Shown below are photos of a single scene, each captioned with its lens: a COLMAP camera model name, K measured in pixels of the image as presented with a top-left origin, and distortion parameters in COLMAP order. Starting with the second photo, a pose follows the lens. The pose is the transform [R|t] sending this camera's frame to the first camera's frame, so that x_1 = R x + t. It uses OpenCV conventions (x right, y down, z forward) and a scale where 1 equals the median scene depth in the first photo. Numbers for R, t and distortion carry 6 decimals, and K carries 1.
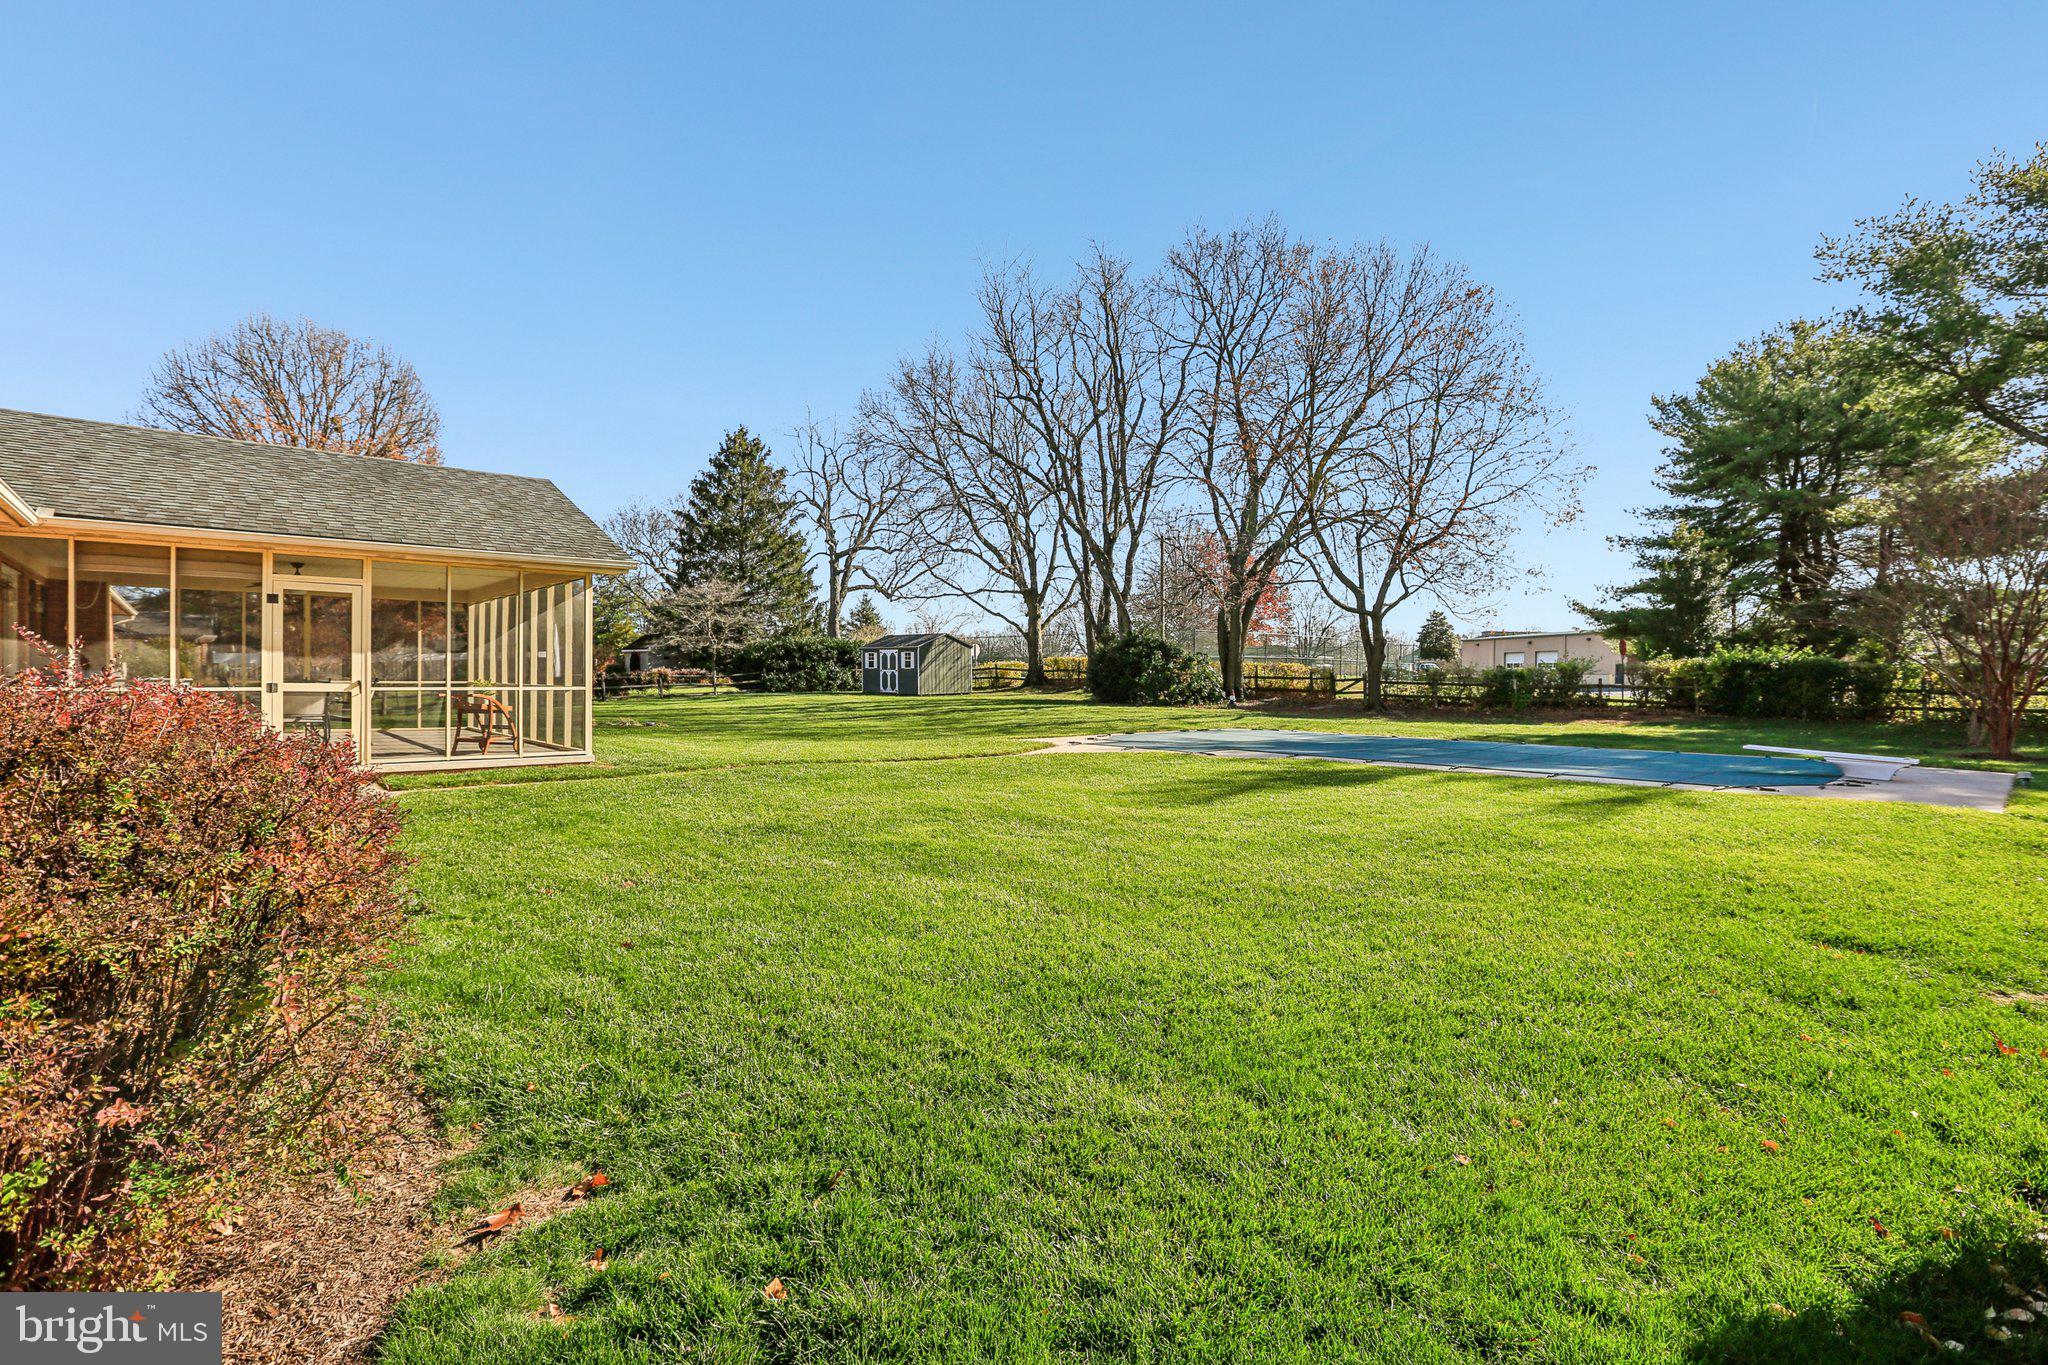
lens RADIAL K [[943.2, 0, 1008.1], [0, 943.2, 687.0], [0, 0, 1]] dist [-0.029600, 0.007276]
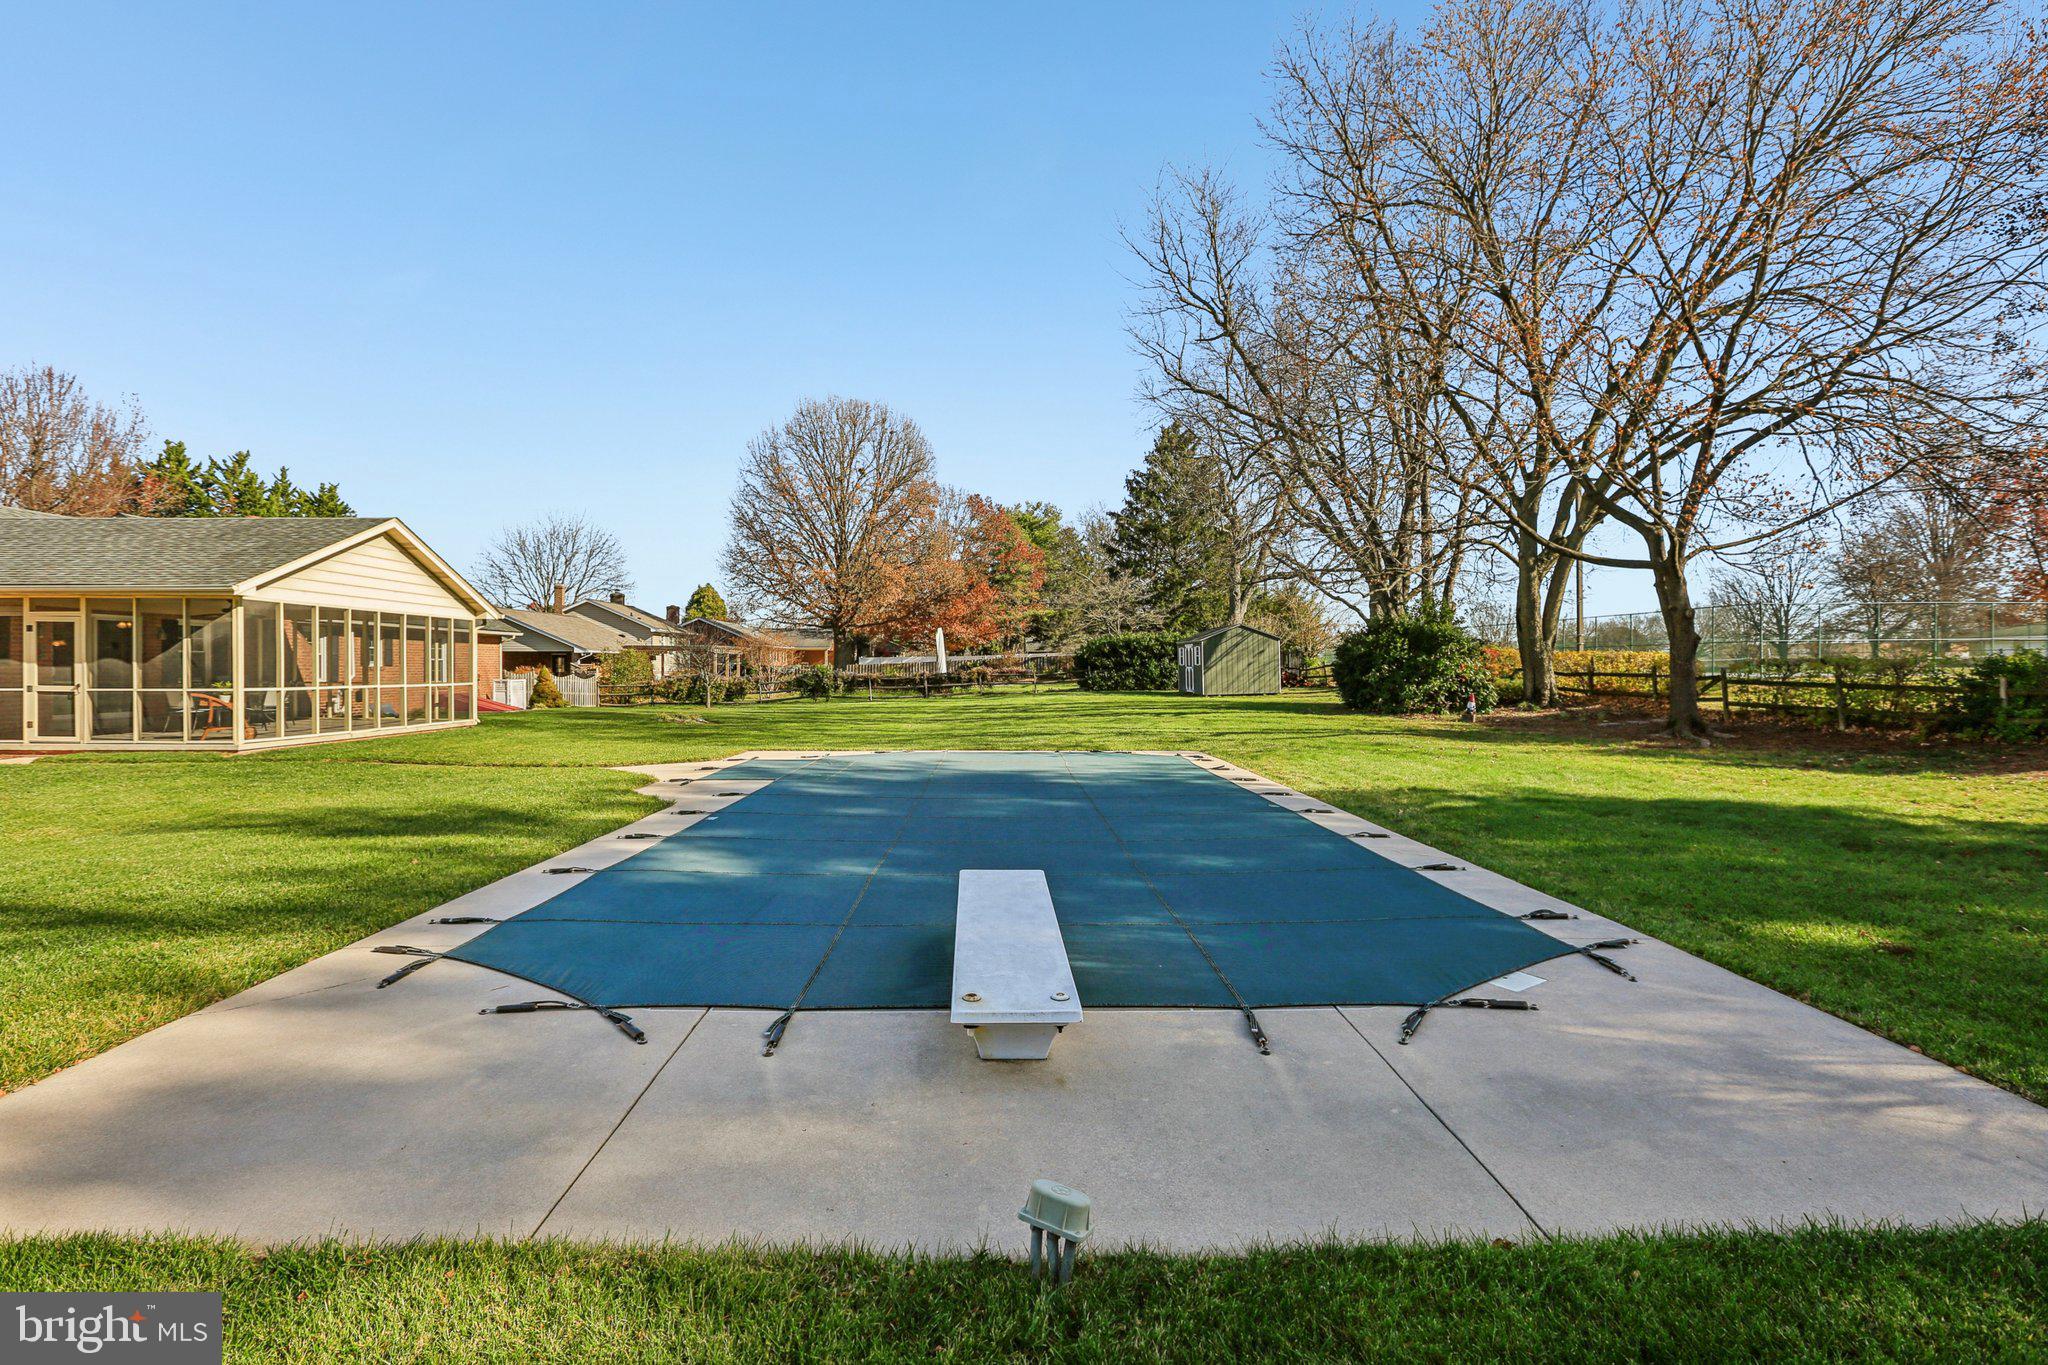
lens RADIAL K [[943.2, 0, 1016.1], [0, 943.2, 684.6], [0, 0, 1]] dist [-0.029600, 0.007276]
pose [[0.775287, 0.003732, -0.631598, 0.366449], [-0.002605, 0.999993, 0.002710, -0.003574], [0.631604, -0.000455, 0.775291, 0.230212]]
